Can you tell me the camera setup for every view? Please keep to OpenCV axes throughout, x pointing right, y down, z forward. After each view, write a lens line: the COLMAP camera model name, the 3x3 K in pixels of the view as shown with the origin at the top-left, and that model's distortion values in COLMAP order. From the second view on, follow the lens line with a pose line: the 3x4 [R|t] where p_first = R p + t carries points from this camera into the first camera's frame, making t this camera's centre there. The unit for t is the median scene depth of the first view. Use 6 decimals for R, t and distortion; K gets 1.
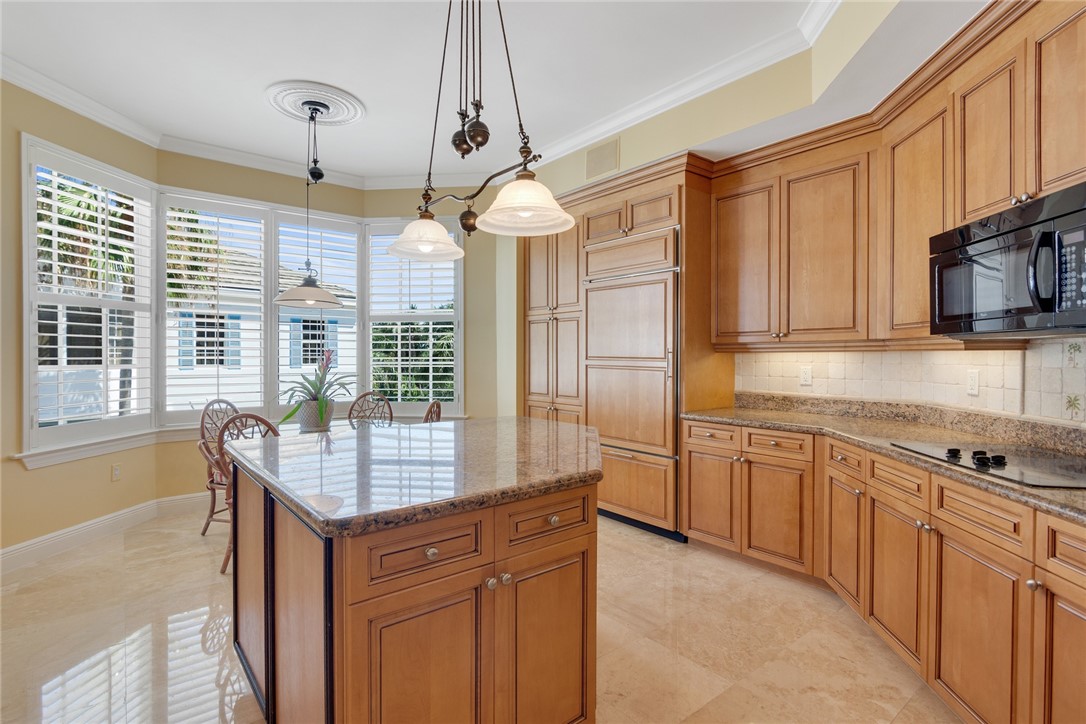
lens RADIAL K [[527.9, 0, 543.4], [0, 527.9, 359.0], [0, 0, 1]] dist [-0.000409, -0.000207]
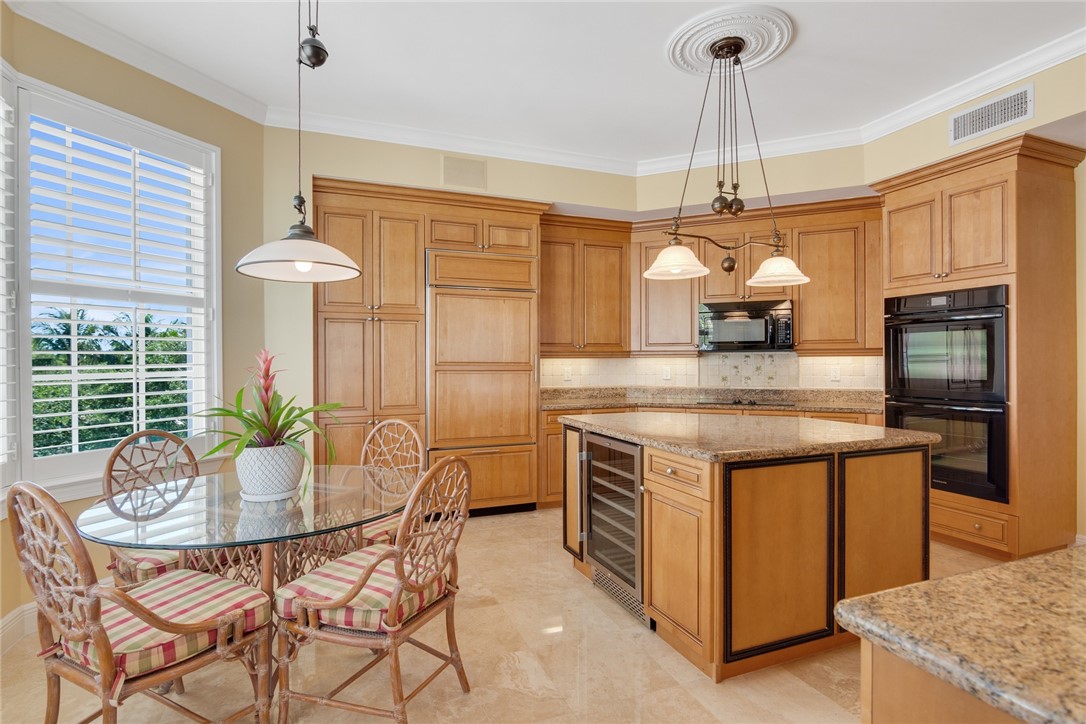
lens RADIAL K [[550.4, 0, 540.6], [0, 550.4, 362.2], [0, 0, 1]] dist [0.000865, -0.000962]
pose [[0.290753, -0.003389, 0.956792, -1.022024], [0.011385, 0.999935, 0.000082, -0.002932], [-0.956731, 0.010869, 0.290772, 0.632403]]
